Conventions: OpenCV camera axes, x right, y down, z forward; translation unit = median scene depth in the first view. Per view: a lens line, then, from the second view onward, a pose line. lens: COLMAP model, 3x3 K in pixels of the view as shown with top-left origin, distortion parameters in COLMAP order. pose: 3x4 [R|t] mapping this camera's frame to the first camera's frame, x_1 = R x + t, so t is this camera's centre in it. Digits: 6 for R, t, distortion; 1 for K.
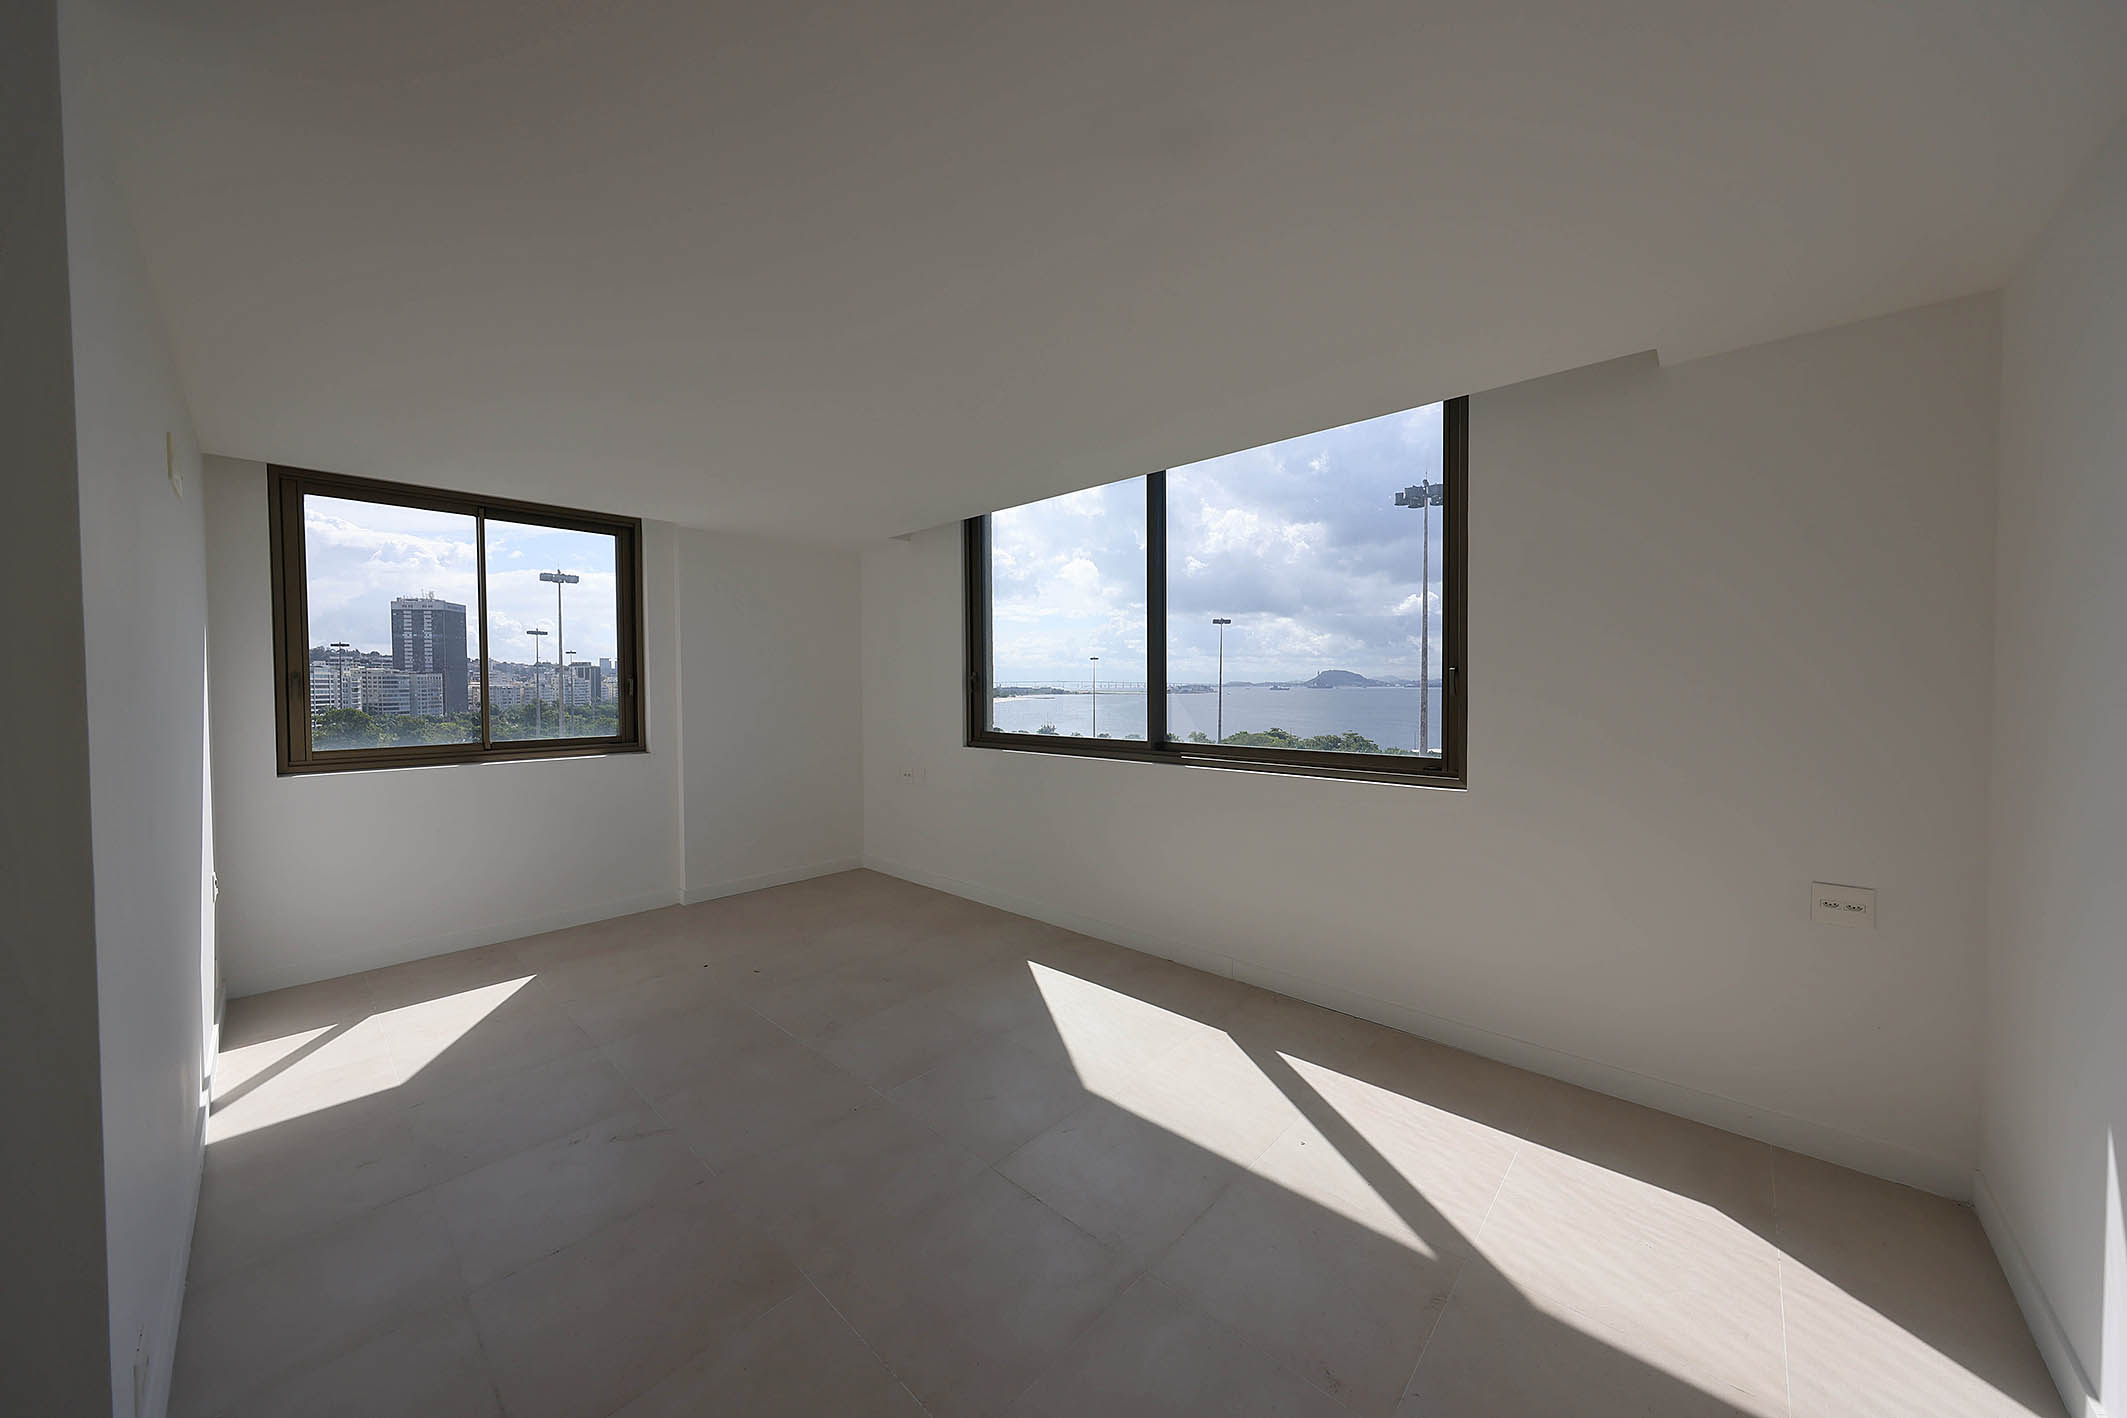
lens RADIAL K [[720.2, 0, 1063.9], [0, 720.2, 709.0], [0, 0, 1]] dist [0.001164, 0.000222]
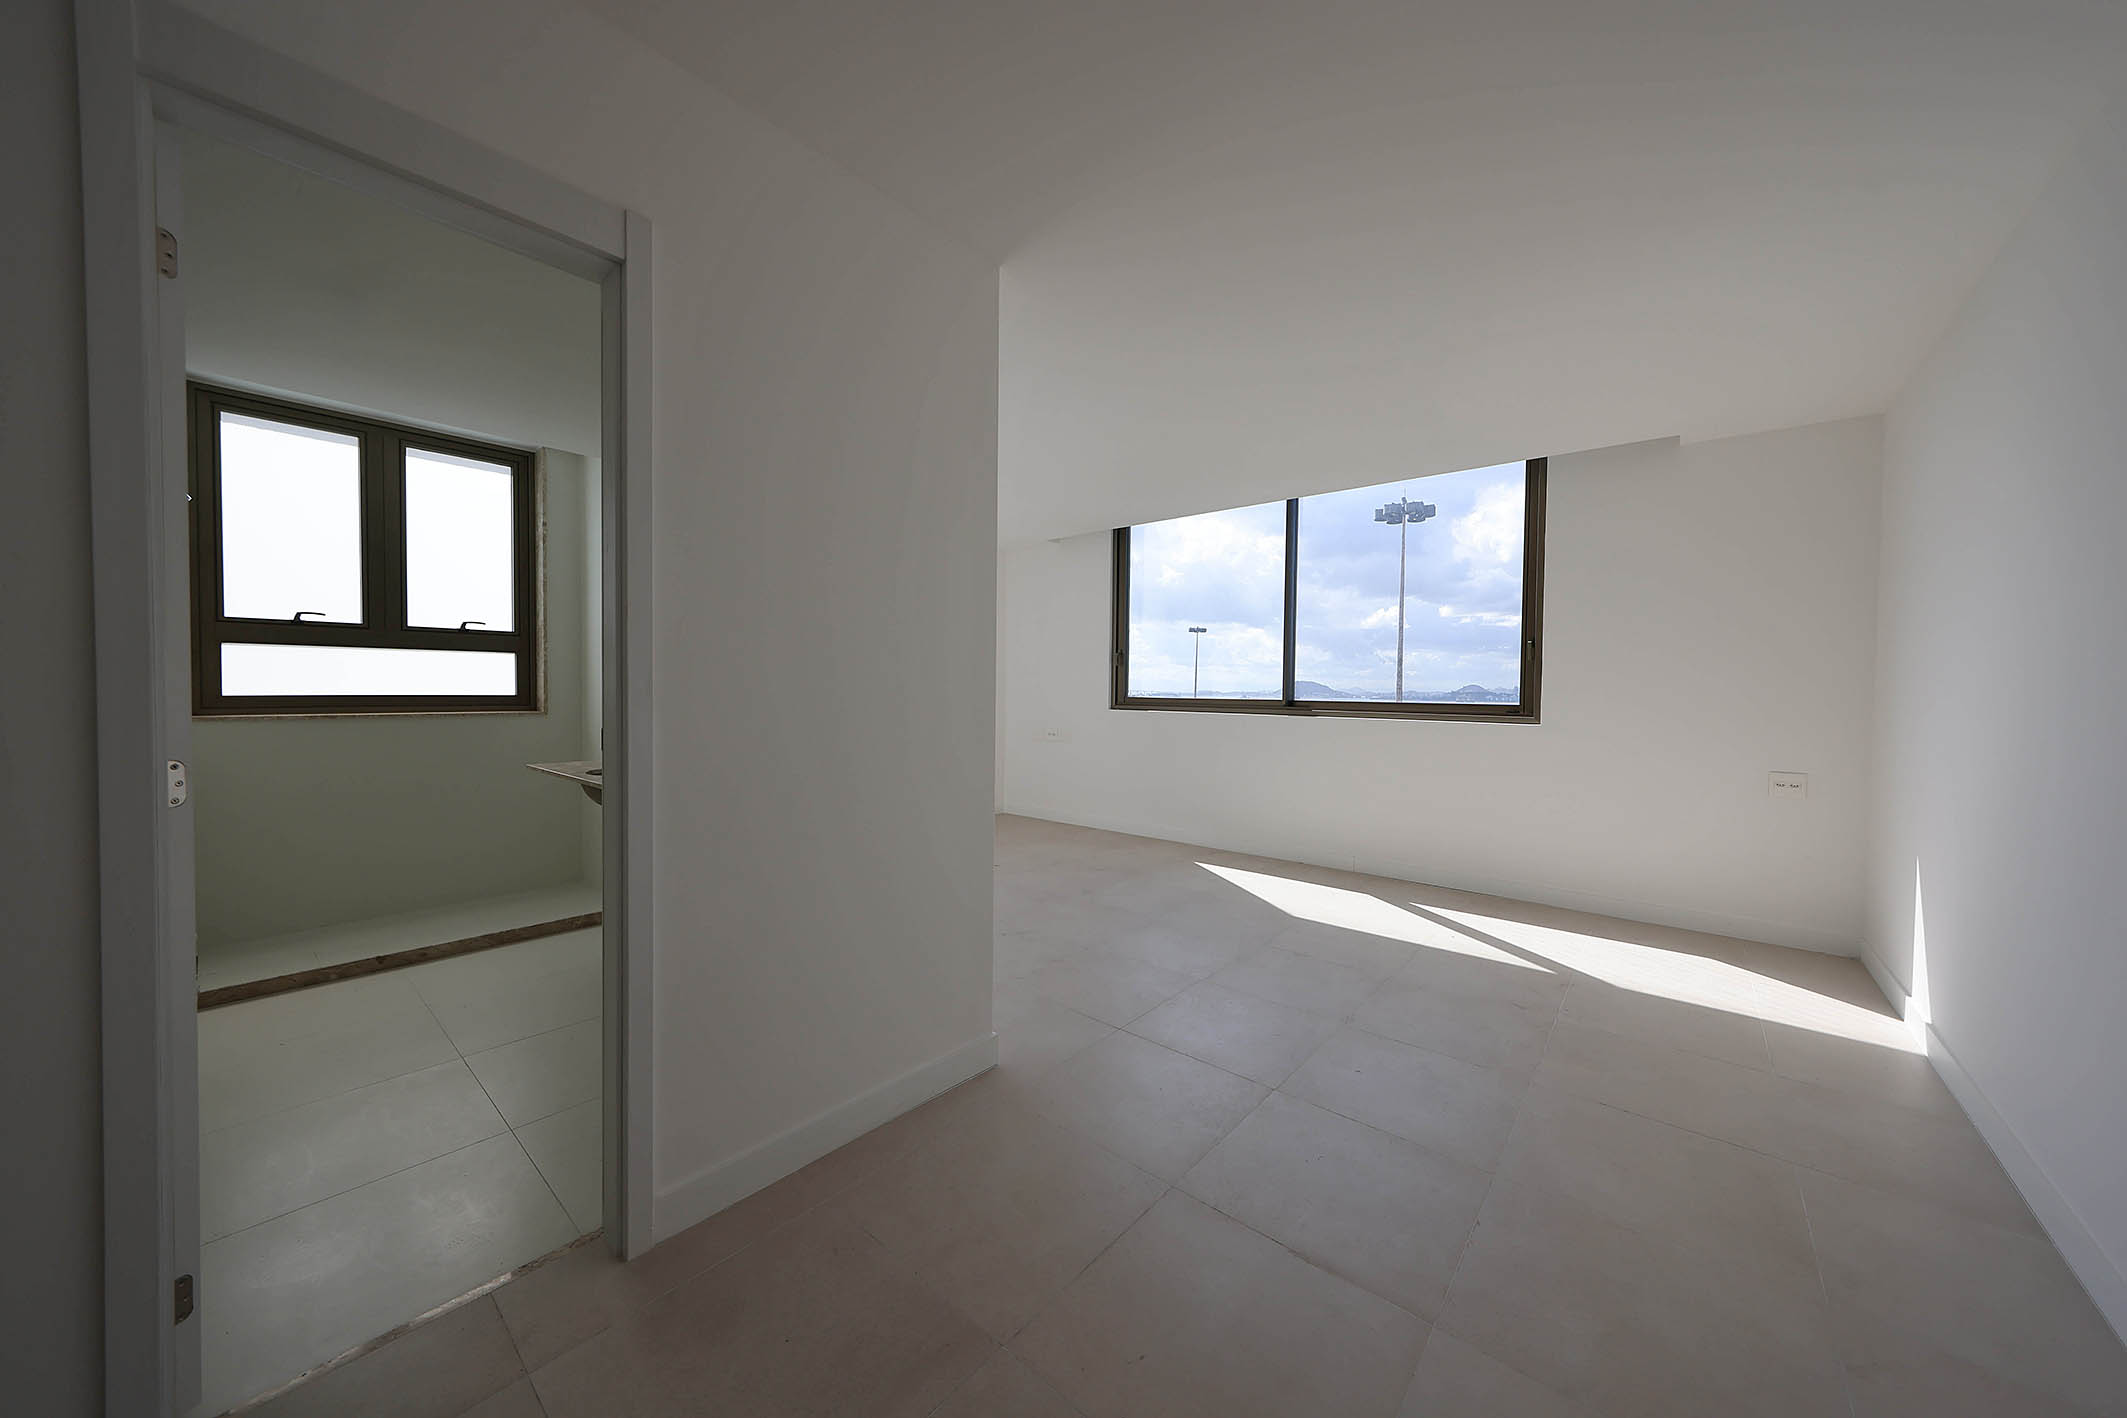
lens RADIAL K [[720.2, 0, 1059.0], [0, 720.2, 705.0], [0, 0, 1]] dist [0.001164, 0.000222]
pose [[0.999291, 0.019604, 0.032140, -0.333884], [-0.019172, 0.999723, -0.013666, 0.080608], [-0.032399, 0.013040, 0.999390, -0.310738]]
